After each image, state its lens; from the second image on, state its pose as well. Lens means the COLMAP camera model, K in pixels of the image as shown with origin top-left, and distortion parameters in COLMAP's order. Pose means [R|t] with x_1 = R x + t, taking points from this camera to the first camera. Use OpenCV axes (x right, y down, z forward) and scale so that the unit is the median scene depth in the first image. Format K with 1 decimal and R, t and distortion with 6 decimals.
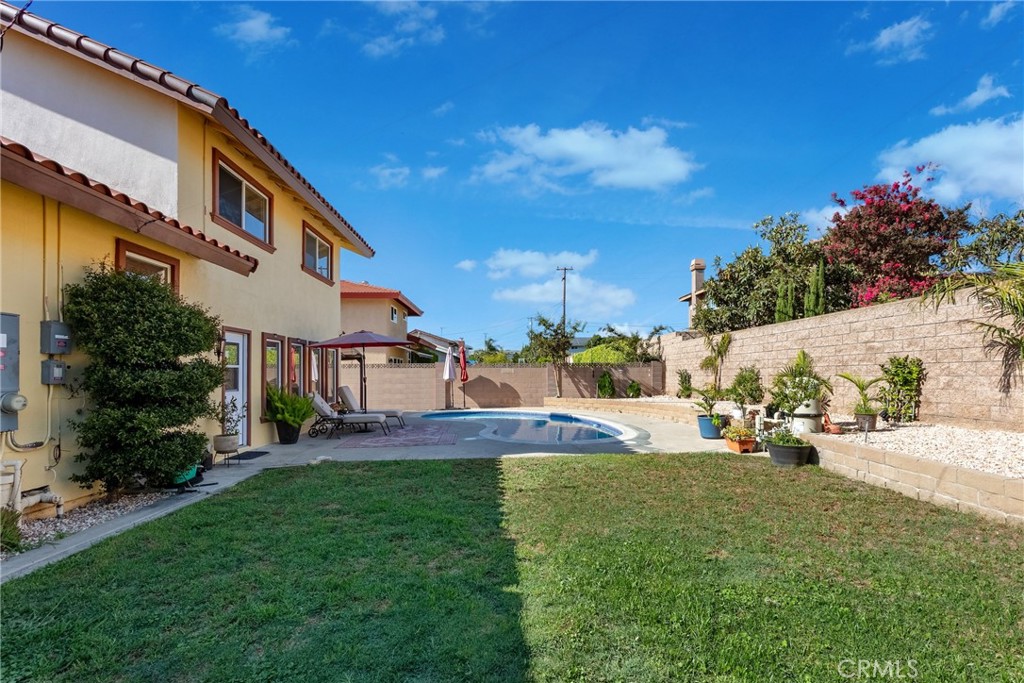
lens RADIAL K [[495.4, 0, 512.7], [0, 495.4, 368.0], [0, 0, 1]] dist [0.002149, 0.000388]
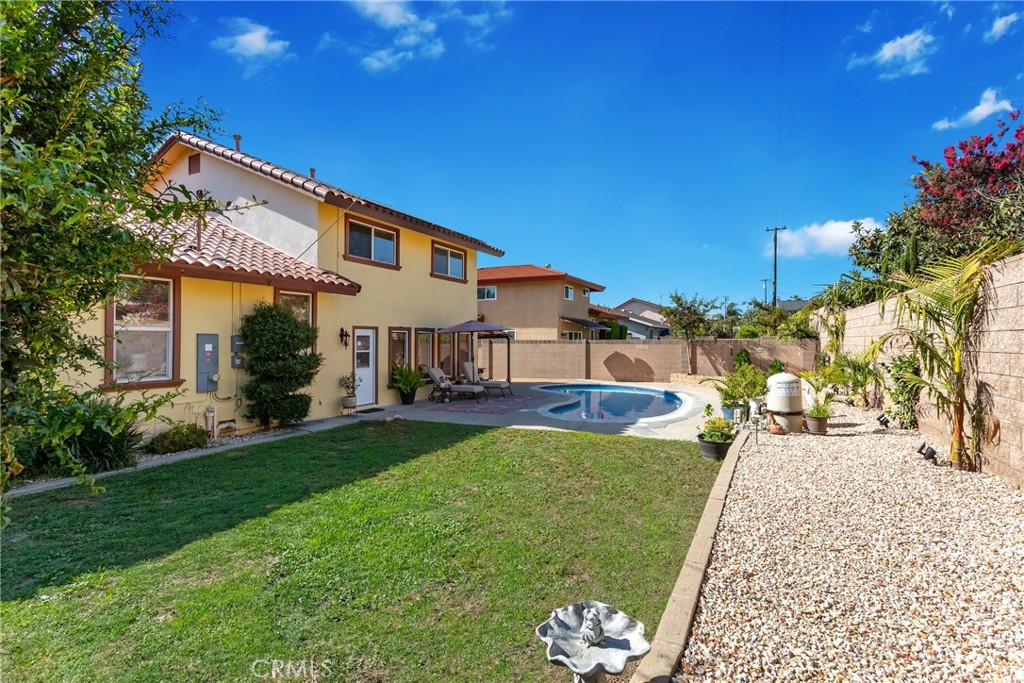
lens RADIAL K [[489.1, 0, 509.5], [0, 489.1, 331.5], [0, 0, 1]] dist [0.000368, -0.000009]
pose [[0.875972, -0.003423, -0.482351, 0.511423], [0.002869, 0.999994, -0.001887, -0.055899], [0.482354, 0.000269, 0.875976, -0.089791]]
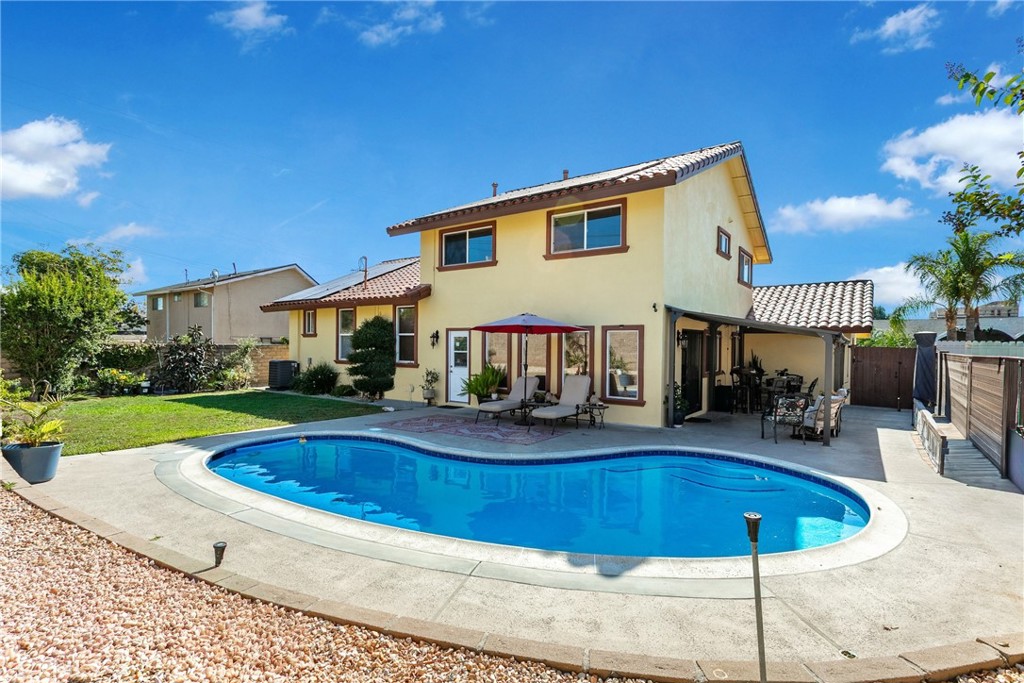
lens RADIAL K [[495.4, 0, 512.7], [0, 495.4, 368.0], [0, 0, 1]] dist [0.002149, 0.000388]
pose [[-0.599727, 0.020935, -0.799931, 0.588694], [-0.000852, 0.999640, 0.026800, 0.006019], [0.800204, 0.016755, -0.599494, 1.966293]]
